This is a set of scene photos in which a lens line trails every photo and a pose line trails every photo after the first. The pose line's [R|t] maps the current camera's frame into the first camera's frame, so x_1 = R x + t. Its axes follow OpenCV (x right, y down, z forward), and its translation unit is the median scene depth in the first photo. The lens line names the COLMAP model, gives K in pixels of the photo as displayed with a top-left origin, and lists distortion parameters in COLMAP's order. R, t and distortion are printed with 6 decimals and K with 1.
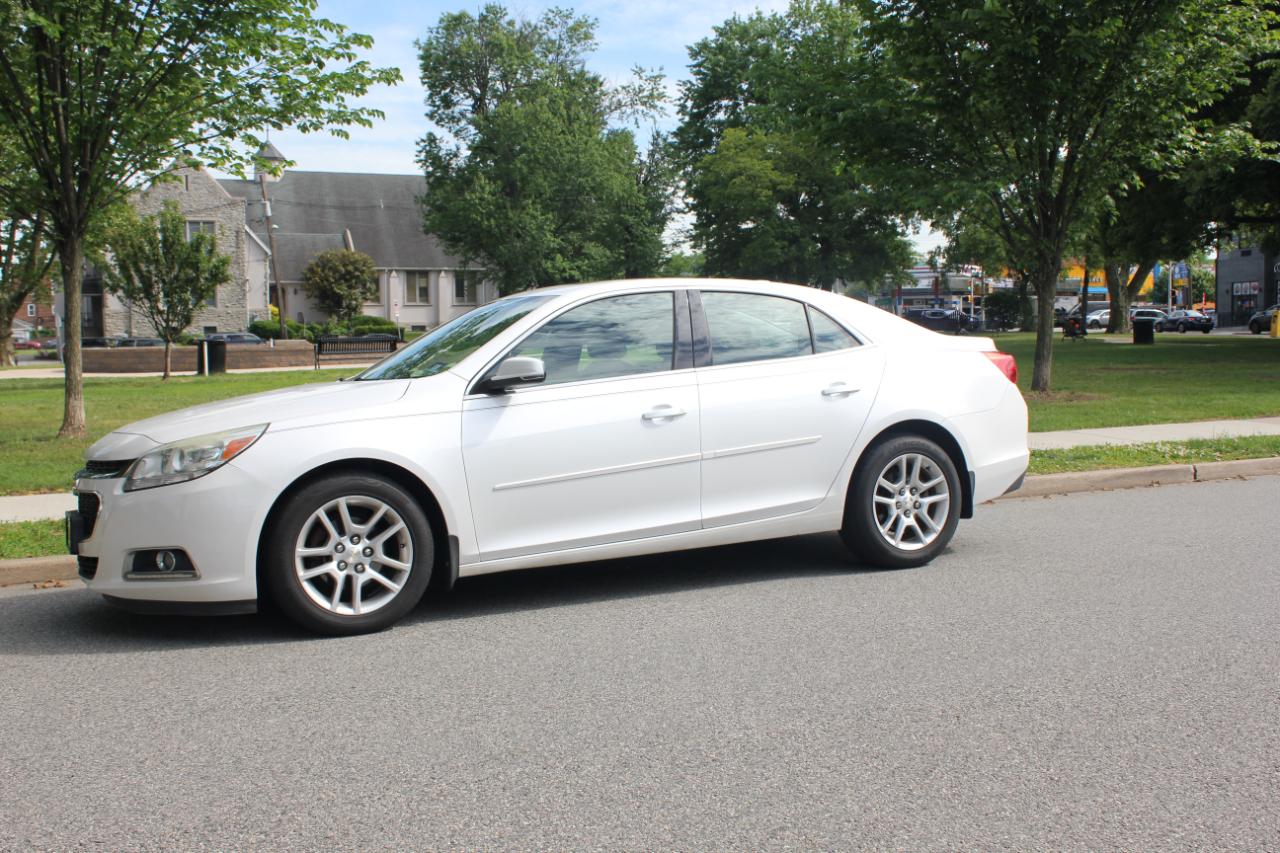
lens RADIAL K [[1342.9, 0, 681.2], [0, 1342.9, 430.5], [0, 0, 1]] dist [-0.081926, 0.000000]
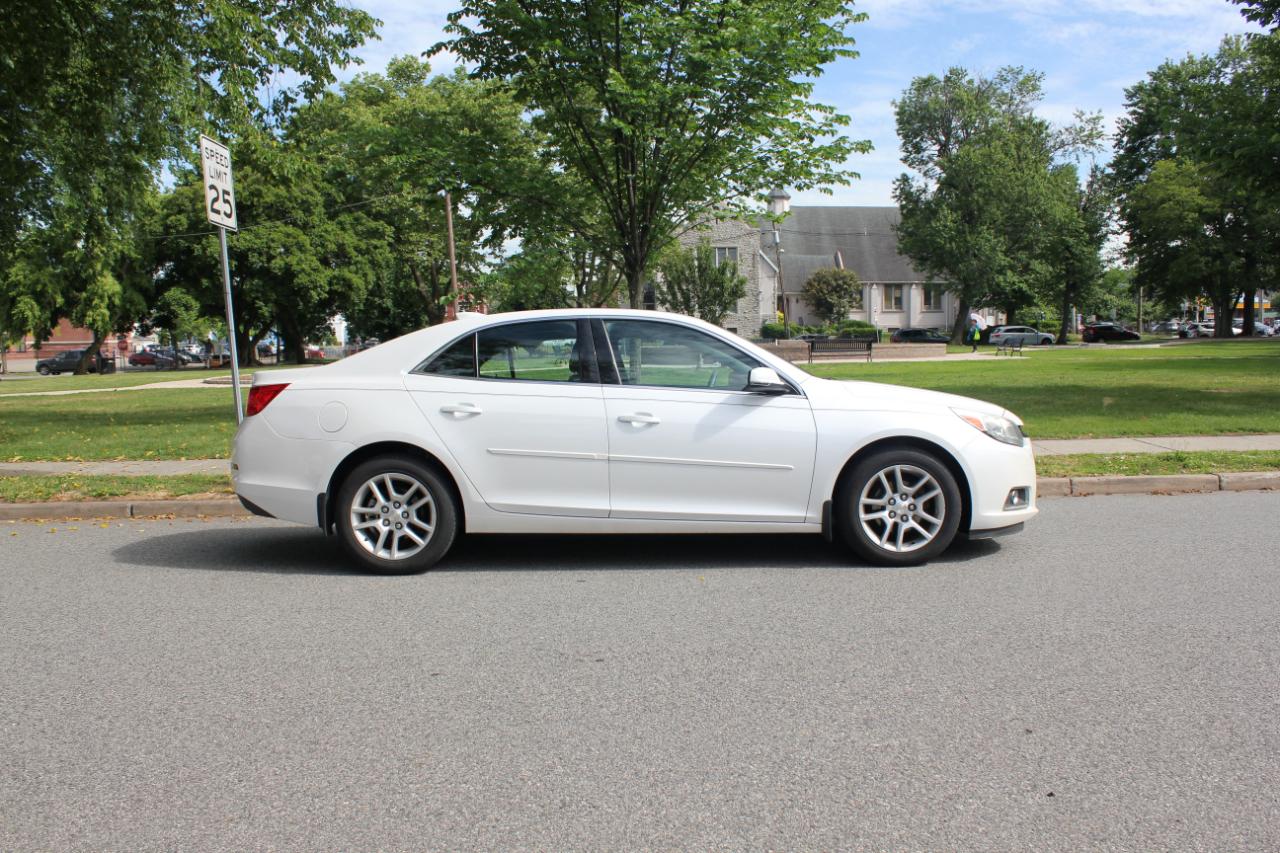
lens RADIAL K [[1096.2, 0, 665.7], [0, 1096.2, 424.0], [0, 0, 1]] dist [-0.149400, 0.092854]
pose [[0.920729, 0.031916, -0.388896, 0.006271], [-0.027691, 0.999481, 0.016465, -0.000411], [0.389219, -0.004390, 0.921135, -0.015535]]
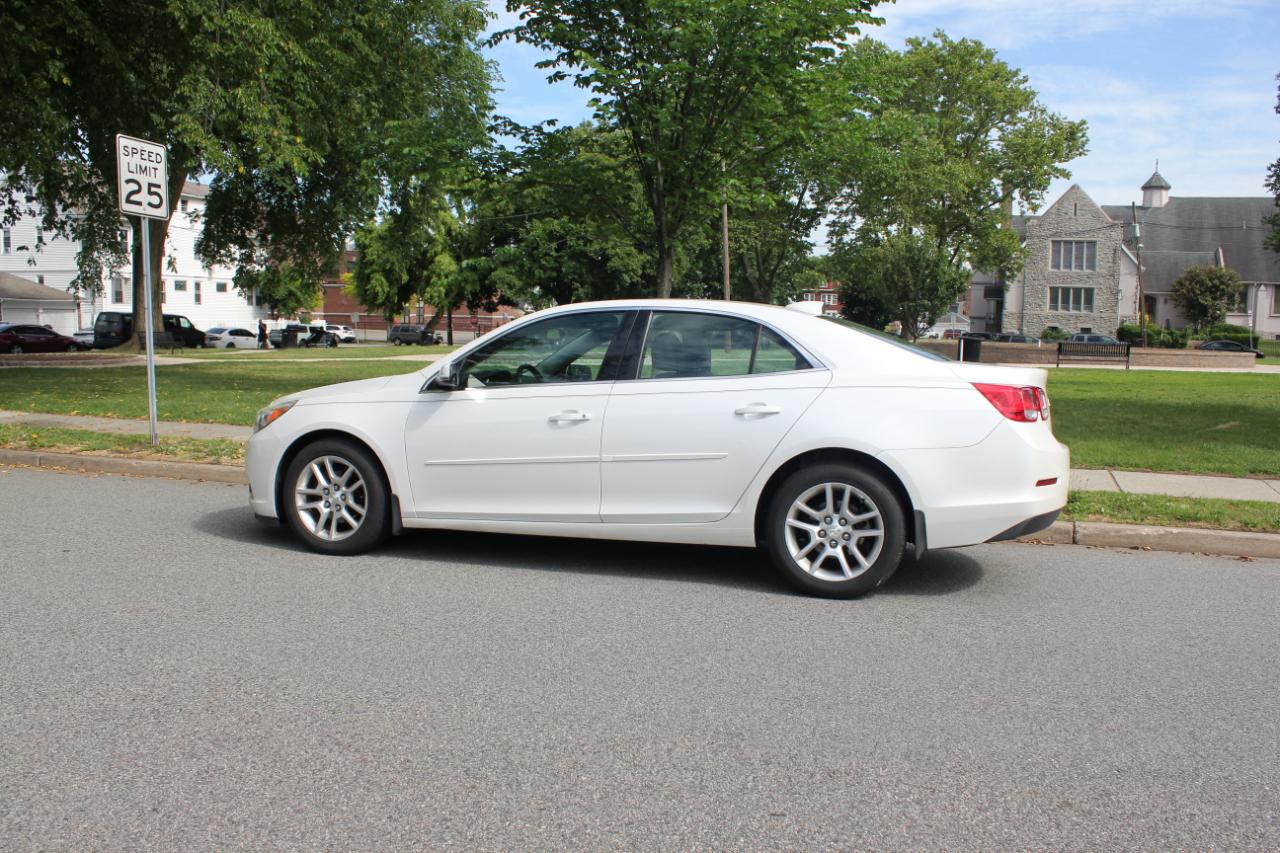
lens RADIAL K [[1096.2, 0, 676.0], [0, 1096.2, 438.3], [0, 0, 1]] dist [-0.149400, 0.092854]
pose [[0.716384, 0.100401, -0.690445, 0.073580], [-0.082229, 0.994845, 0.059348, -0.006122], [0.692844, 0.014259, 0.720947, 0.040412]]
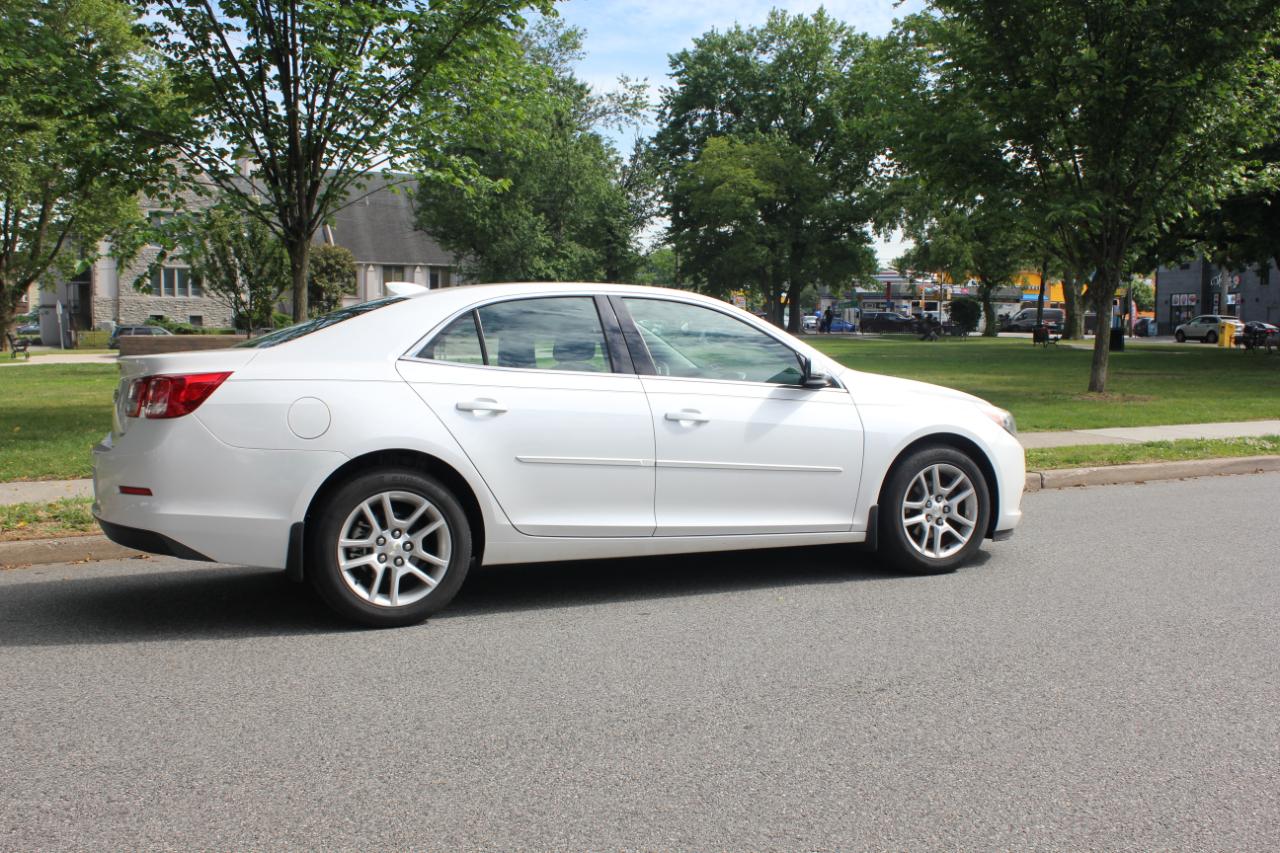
lens RADIAL K [[1324.1, 0, 682.5], [0, 1324.1, 396.6], [0, 0, 1]] dist [-0.084602, 0.000000]
pose [[0.998364, 0.017446, 0.054445, -0.042104], [-0.016174, 0.999588, -0.023718, 0.001771], [-0.054836, 0.022798, 0.998235, -0.026200]]
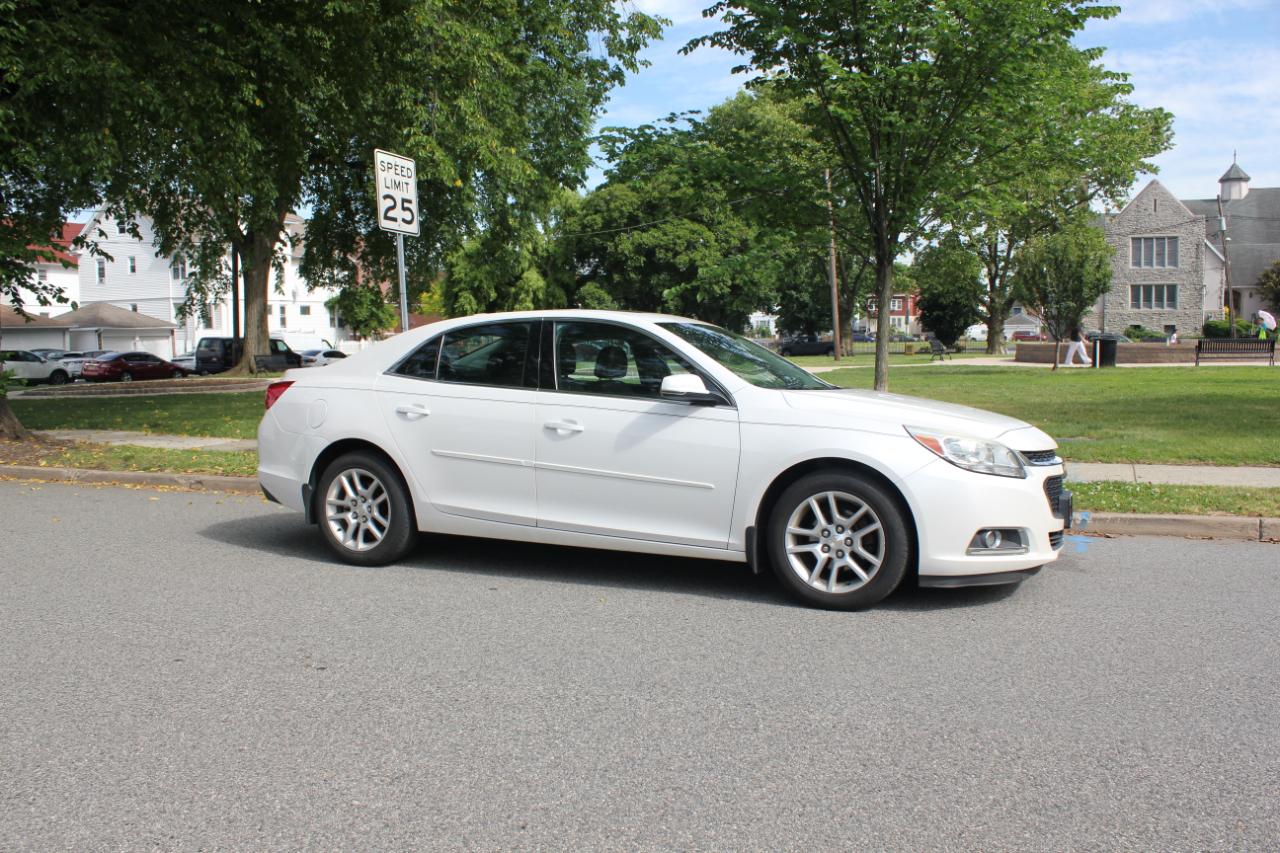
lens RADIAL K [[1096.2, 0, 659.4], [0, 1096.2, 423.4], [0, 0, 1]] dist [-0.149400, 0.092854]
pose [[0.680021, 0.065335, -0.730276, 0.041526], [-0.053622, 0.997786, 0.039336, -0.003715], [0.731230, 0.012410, 0.682019, 0.017388]]
